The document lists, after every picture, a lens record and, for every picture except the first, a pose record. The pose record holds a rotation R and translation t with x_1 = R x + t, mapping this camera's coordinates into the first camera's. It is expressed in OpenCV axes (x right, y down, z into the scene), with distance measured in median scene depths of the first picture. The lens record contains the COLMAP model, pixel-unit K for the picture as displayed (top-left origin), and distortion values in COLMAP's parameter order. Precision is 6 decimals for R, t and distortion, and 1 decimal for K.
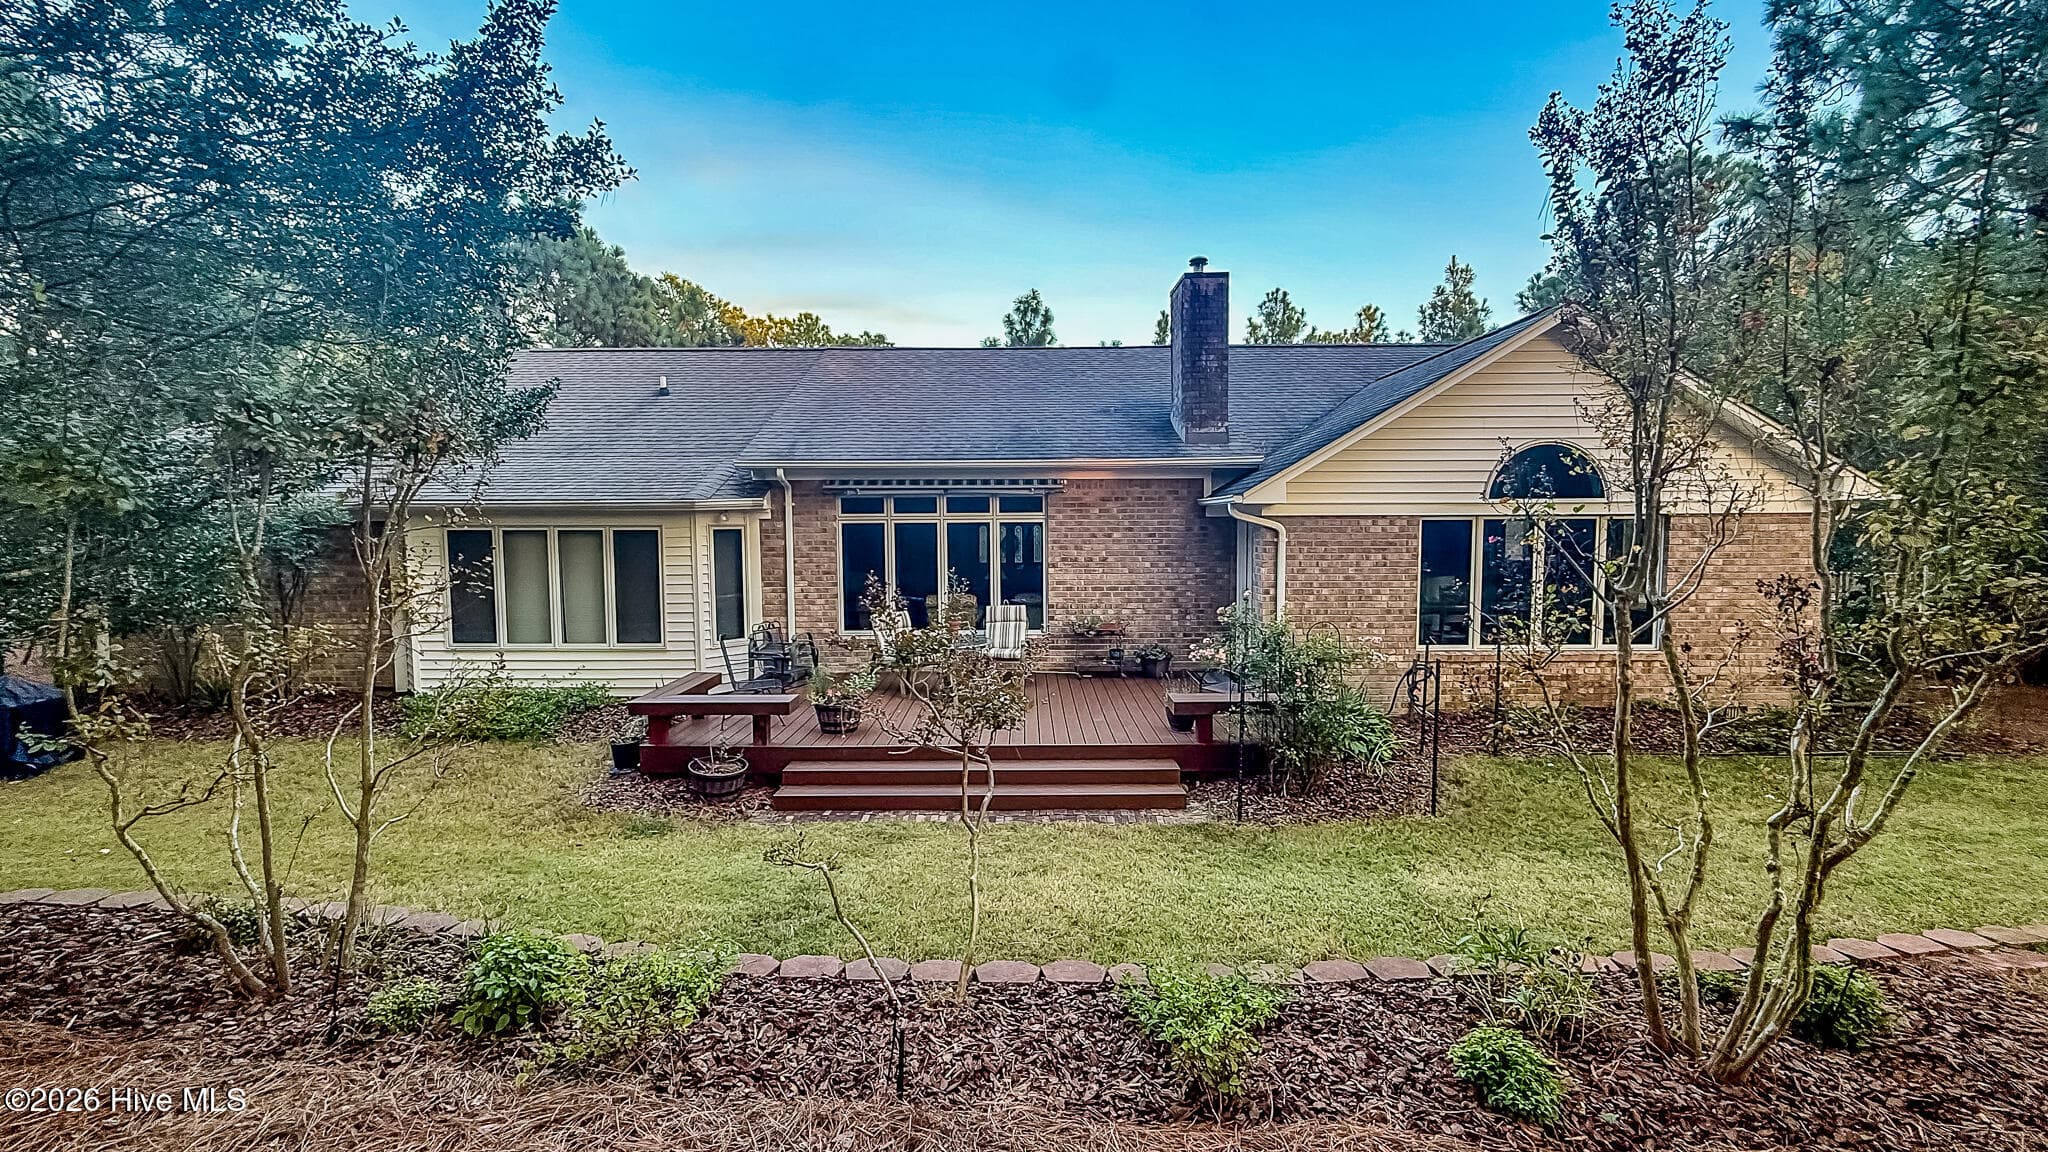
lens RADIAL K [[816.3, 0, 1012.7], [0, 816.3, 575.4], [0, 0, 1]] dist [-0.000572, -0.000292]
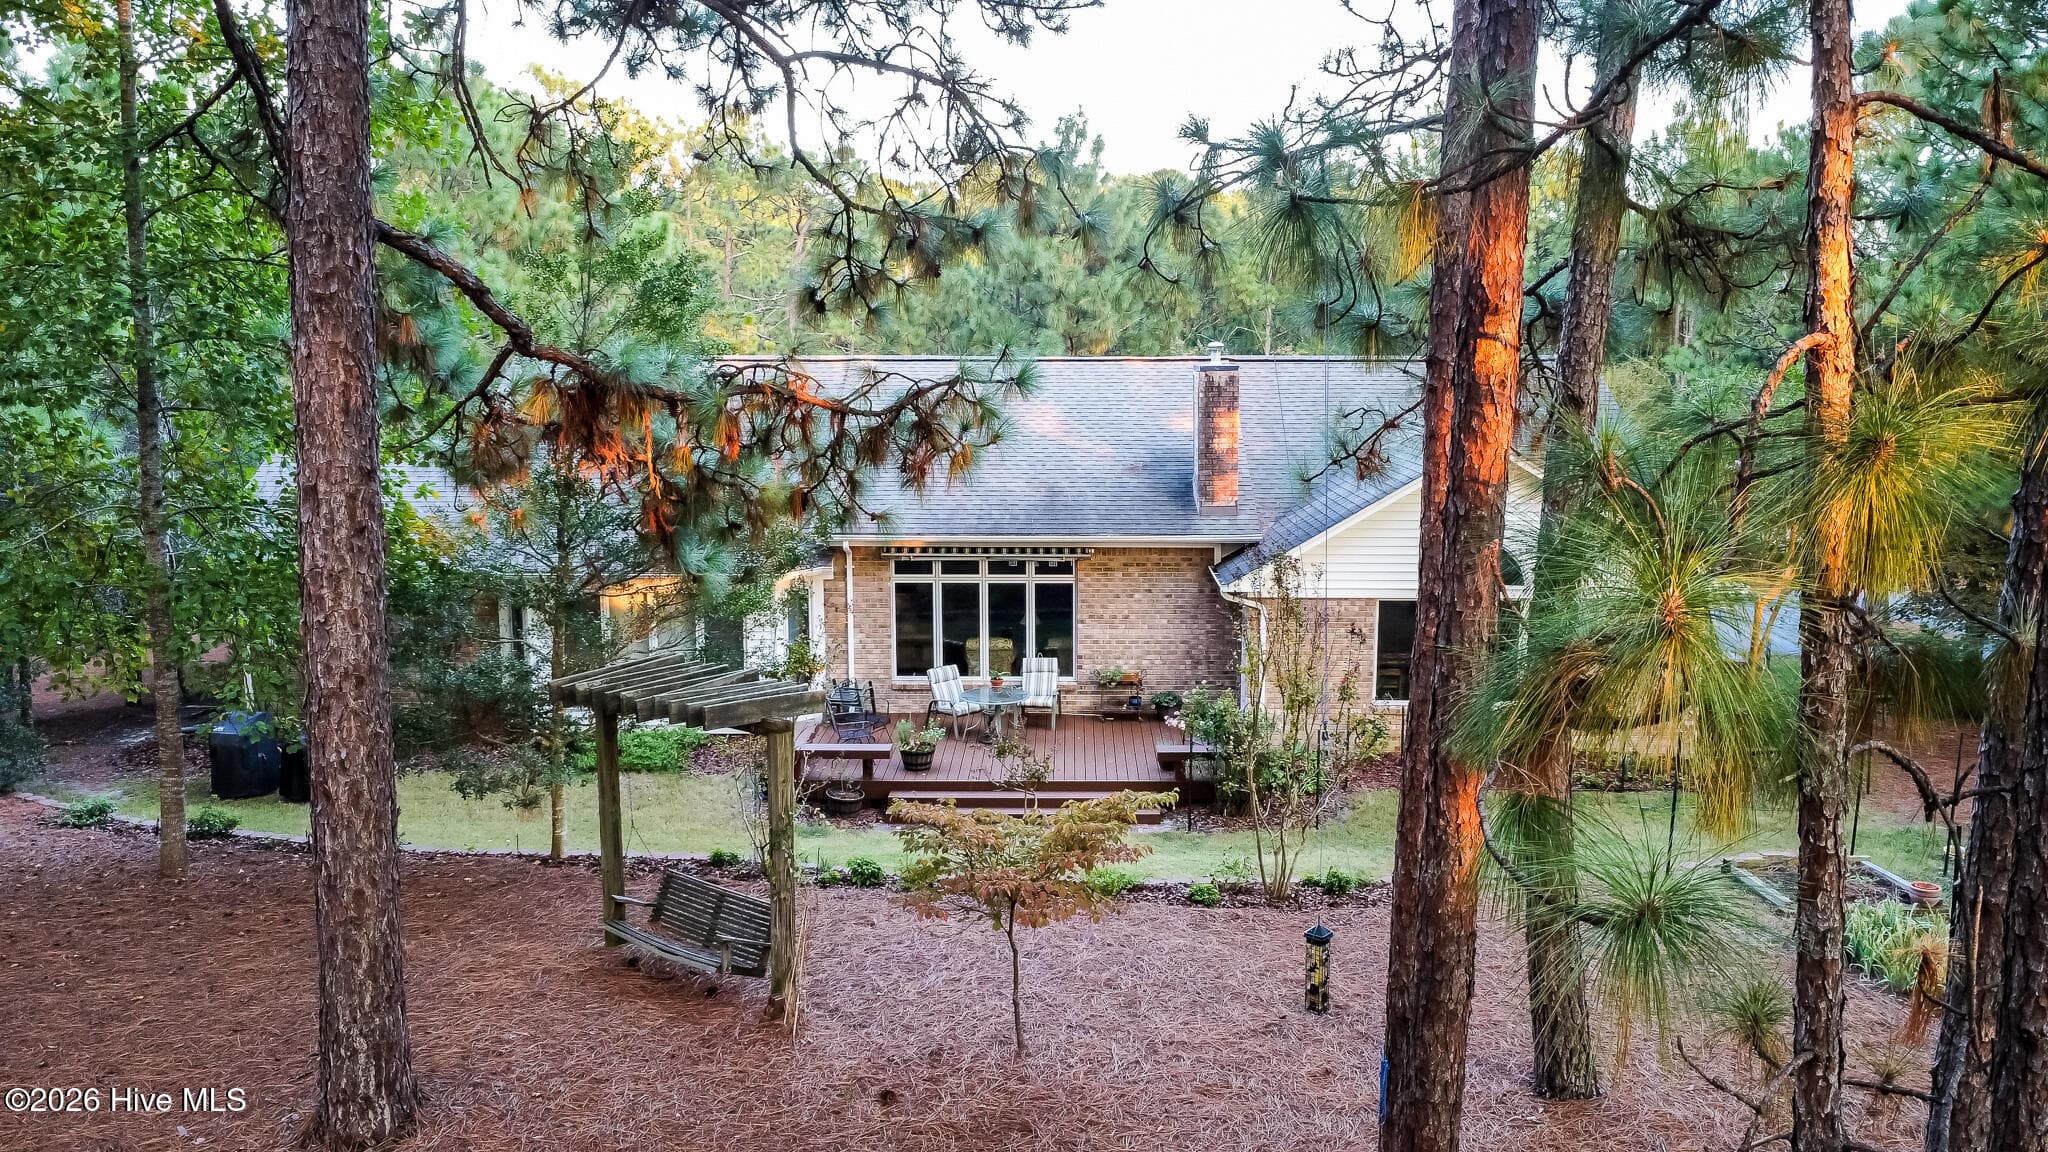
lens RADIAL K [[1533.1, 0, 1019.1], [0, 1533.1, 617.1], [0, 0, 1]] dist [-0.076750, 0.069498]
pose [[0.999827, 0.005578, -0.017751, 0.000515], [-0.003432, 0.992920, 0.118734, -0.283600], [0.018288, -0.118653, 0.992767, -1.168694]]
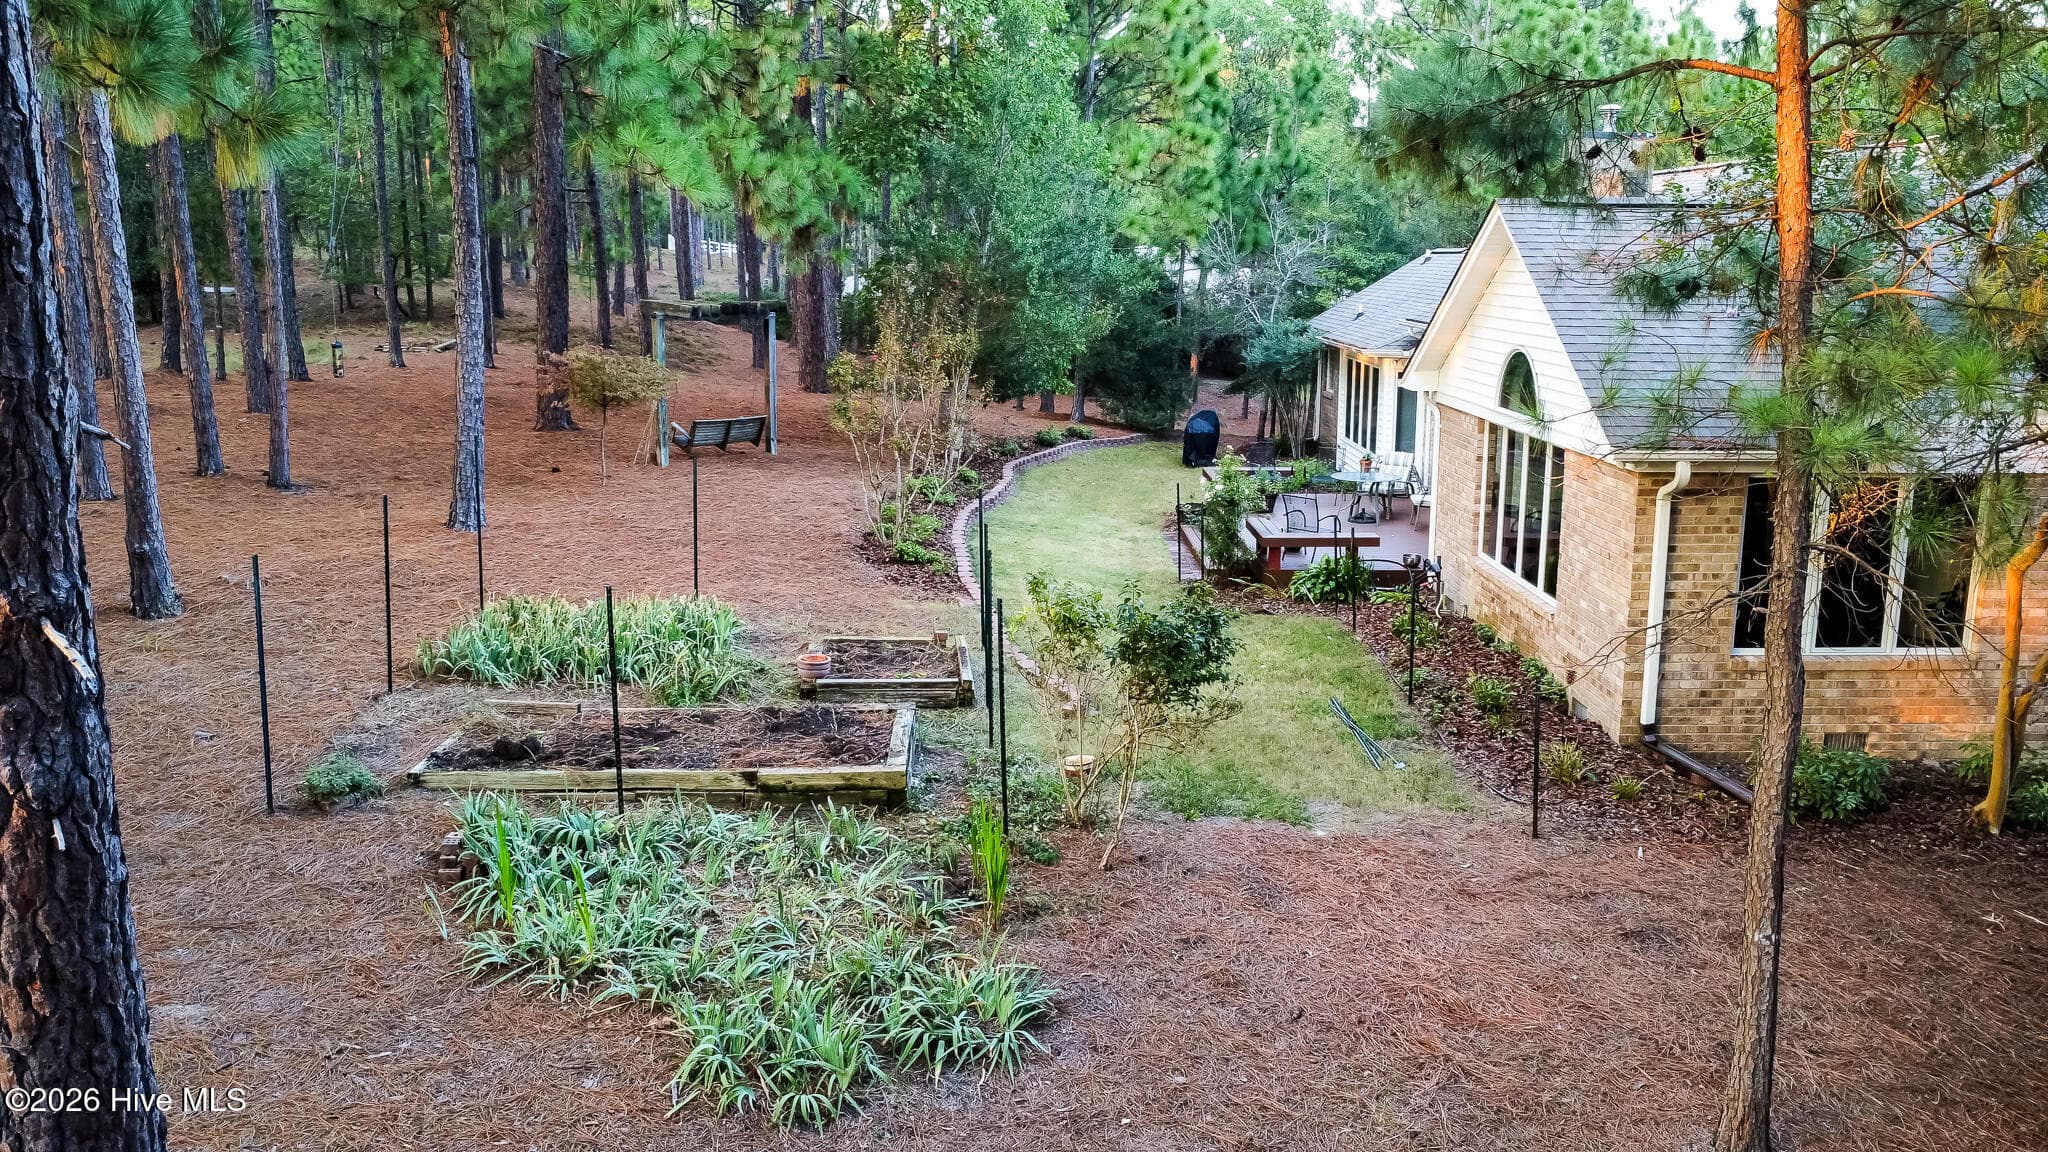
lens RADIAL K [[1560.3, 0, 1026.8], [0, 1560.3, 622.1], [0, 0, 1]] dist [-0.074669, 0.064115]
pose [[0.019389, 0.234437, -0.971938, 2.070738], [-0.067270, 0.970224, 0.232682, -0.202400], [0.997546, 0.060870, 0.034582, 0.372330]]
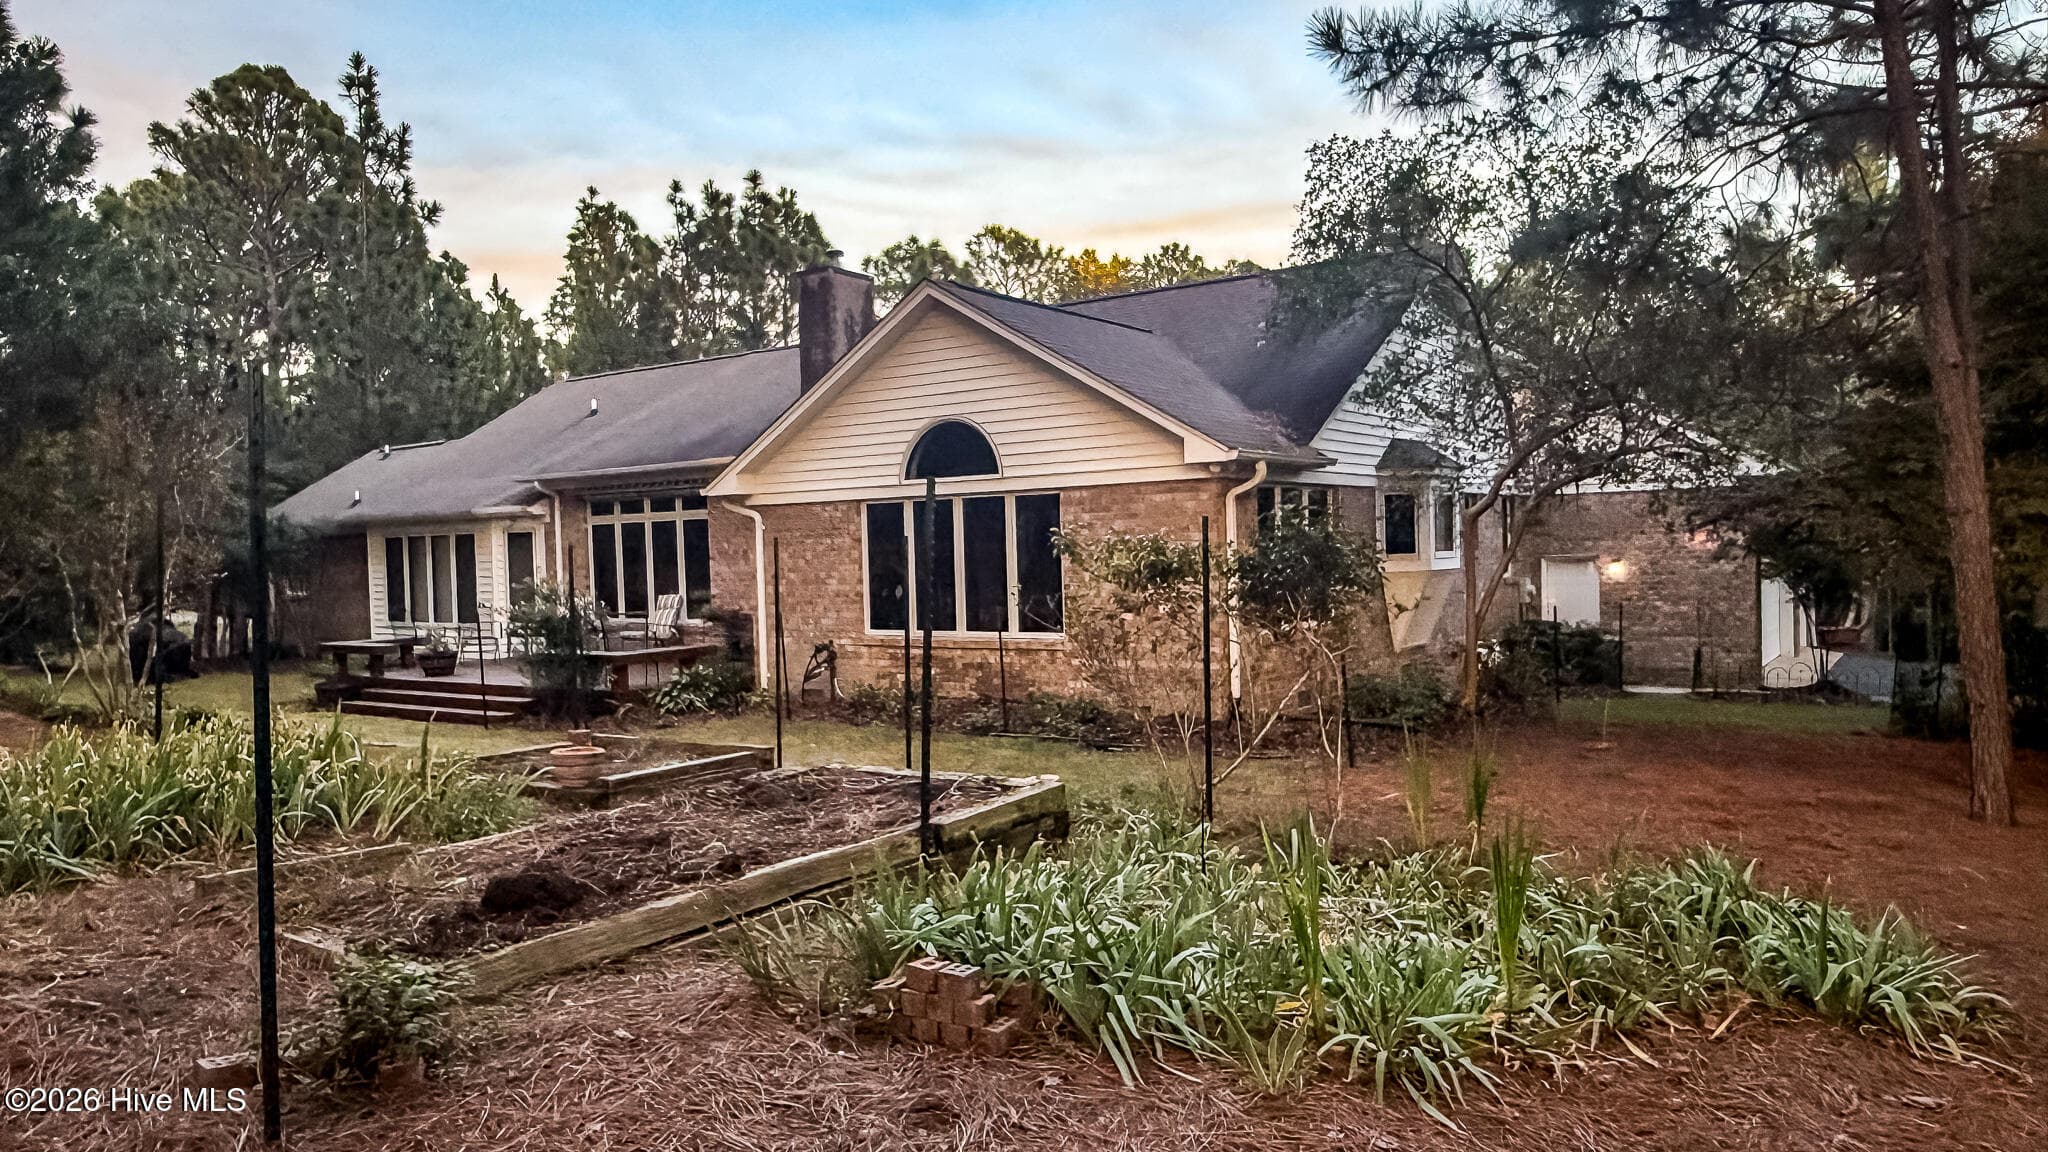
lens RADIAL K [[1333.3, 0, 1014.7], [0, 1333.3, 577.2], [0, 0, 1]] dist [0.002552, -0.000499]
pose [[0.819903, -0.005604, -0.572475, 1.431166], [-0.013883, 0.999463, -0.029668, 0.061154], [0.572334, 0.032273, 0.819385, -0.210552]]
